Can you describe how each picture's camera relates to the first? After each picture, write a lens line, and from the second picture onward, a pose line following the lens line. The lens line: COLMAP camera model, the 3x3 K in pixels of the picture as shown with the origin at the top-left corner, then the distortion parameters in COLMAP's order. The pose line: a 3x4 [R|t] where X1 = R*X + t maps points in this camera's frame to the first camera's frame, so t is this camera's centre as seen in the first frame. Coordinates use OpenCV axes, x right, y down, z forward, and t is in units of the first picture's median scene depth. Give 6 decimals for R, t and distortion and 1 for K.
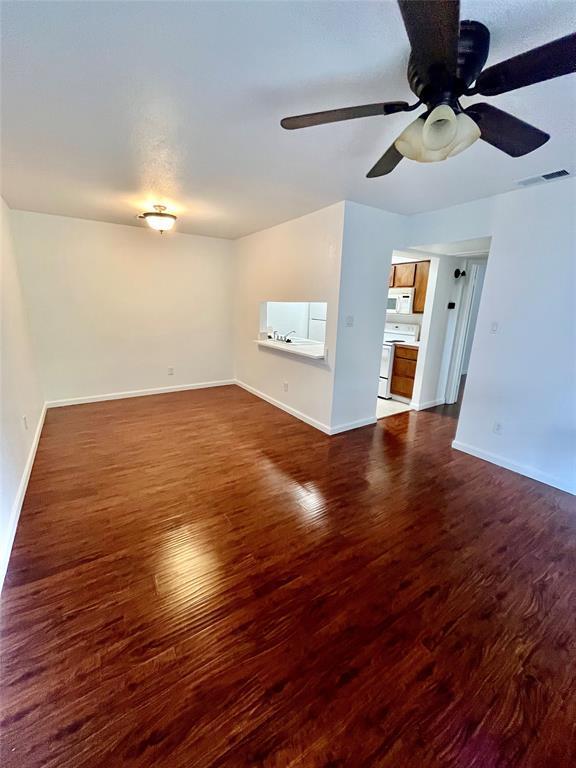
lens RADIAL K [[309.2, 0, 286.5], [0, 309.2, 384.9], [0, 0, 1]] dist [-0.003689, 0.000026]
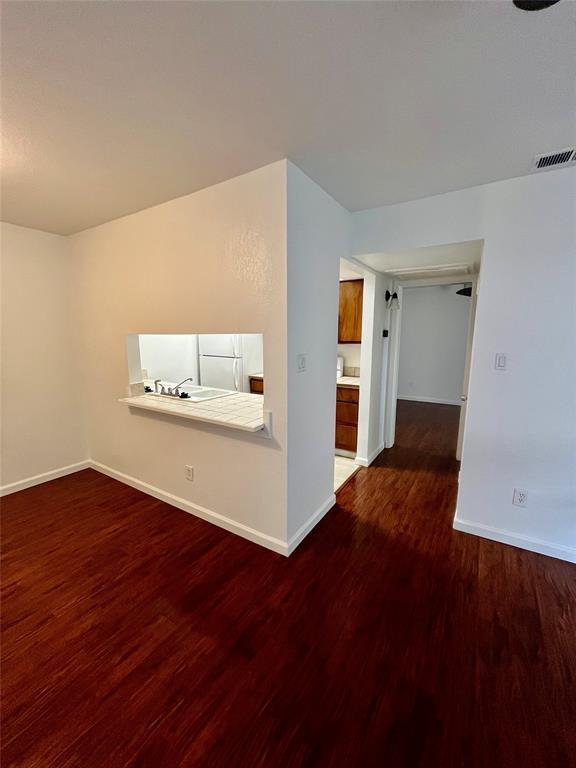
lens RADIAL K [[309.2, 0, 288.8], [0, 309.2, 383.4], [0, 0, 1]] dist [-0.003689, 0.000026]
pose [[0.910000, -0.089803, 0.404767, -0.057027], [0.128162, 0.989376, -0.068628, -0.106966], [-0.394303, 0.114327, 0.911841, 0.385683]]
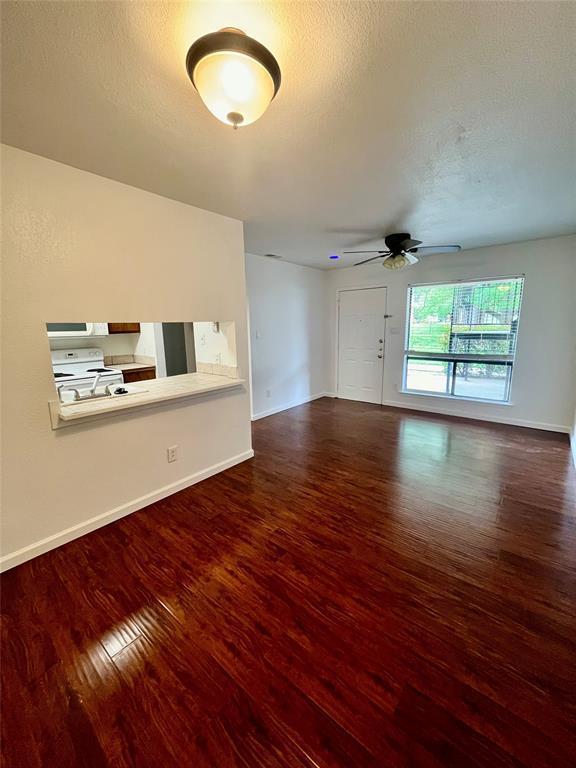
lens RADIAL K [[309.2, 0, 284.9], [0, 309.2, 383.9], [0, 0, 1]] dist [-0.003689, 0.000026]
pose [[-0.296071, -0.198394, 0.934335, -0.673603], [0.252592, 0.927105, 0.276900, -0.261465], [-0.921162, 0.317988, -0.224376, 0.944368]]
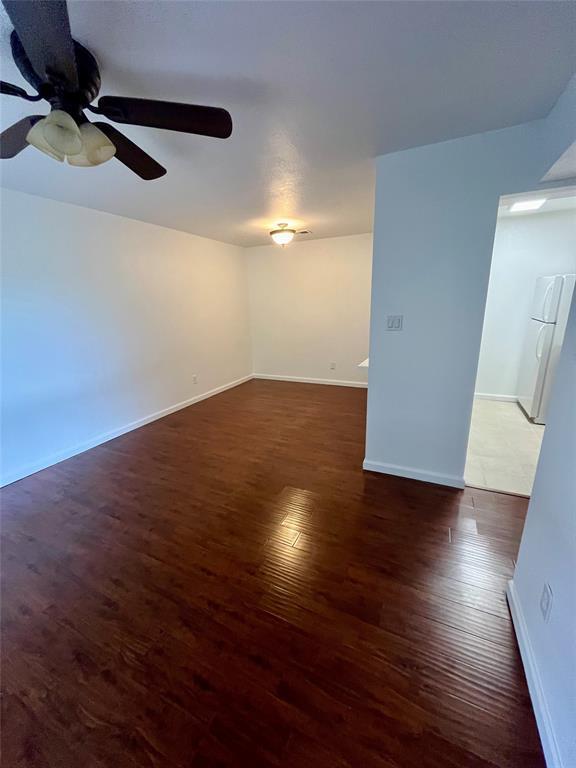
lens RADIAL K [[309.2, 0, 286.1], [0, 309.2, 383.6], [0, 0, 1]] dist [-0.003689, 0.000026]
pose [[0.508839, 0.180806, -0.841660, 0.586968], [-0.177800, 0.978688, 0.102750, -0.082085], [0.842300, 0.097364, 0.530142, 0.361616]]
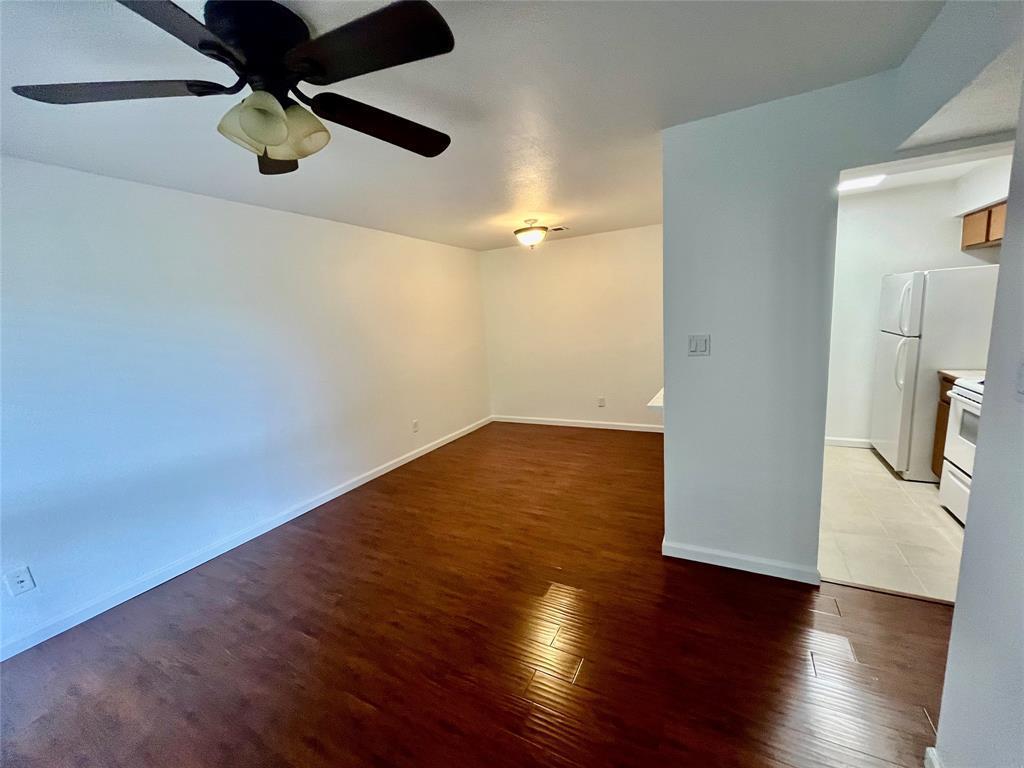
lens RADIAL K [[412.3, 0, 511.2], [0, 412.3, 381.4], [0, 0, 1]] dist [-0.003689, 0.000026]
pose [[0.476930, 0.078565, -0.875423, 0.549666], [-0.150196, 0.988632, 0.006899, -0.087788], [0.866013, 0.128195, 0.483308, 0.349471]]
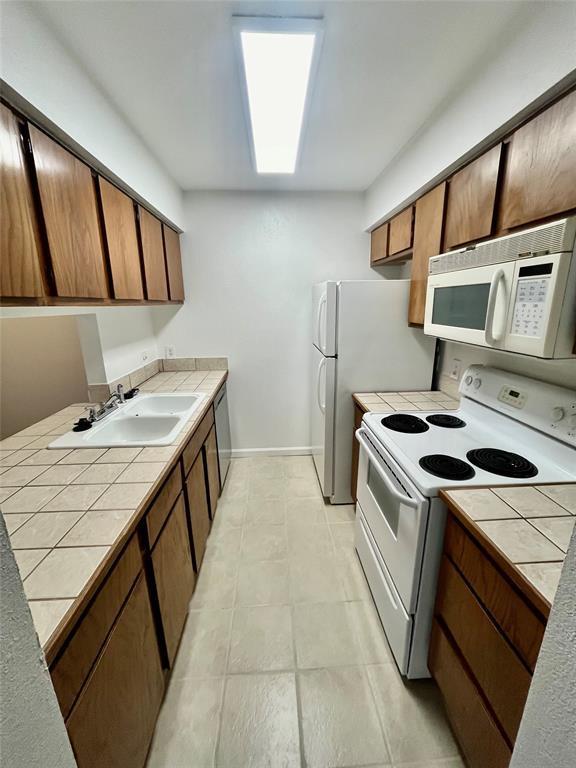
lens RADIAL K [[309.2, 0, 289.4], [0, 309.2, 384.1], [0, 0, 1]] dist [-0.003689, 0.000026]
pose [[0.870247, 0.090298, -0.484268, 0.417916], [-0.092656, 0.995515, 0.019121, -0.240030], [0.483823, 0.028230, 0.874711, 0.896459]]
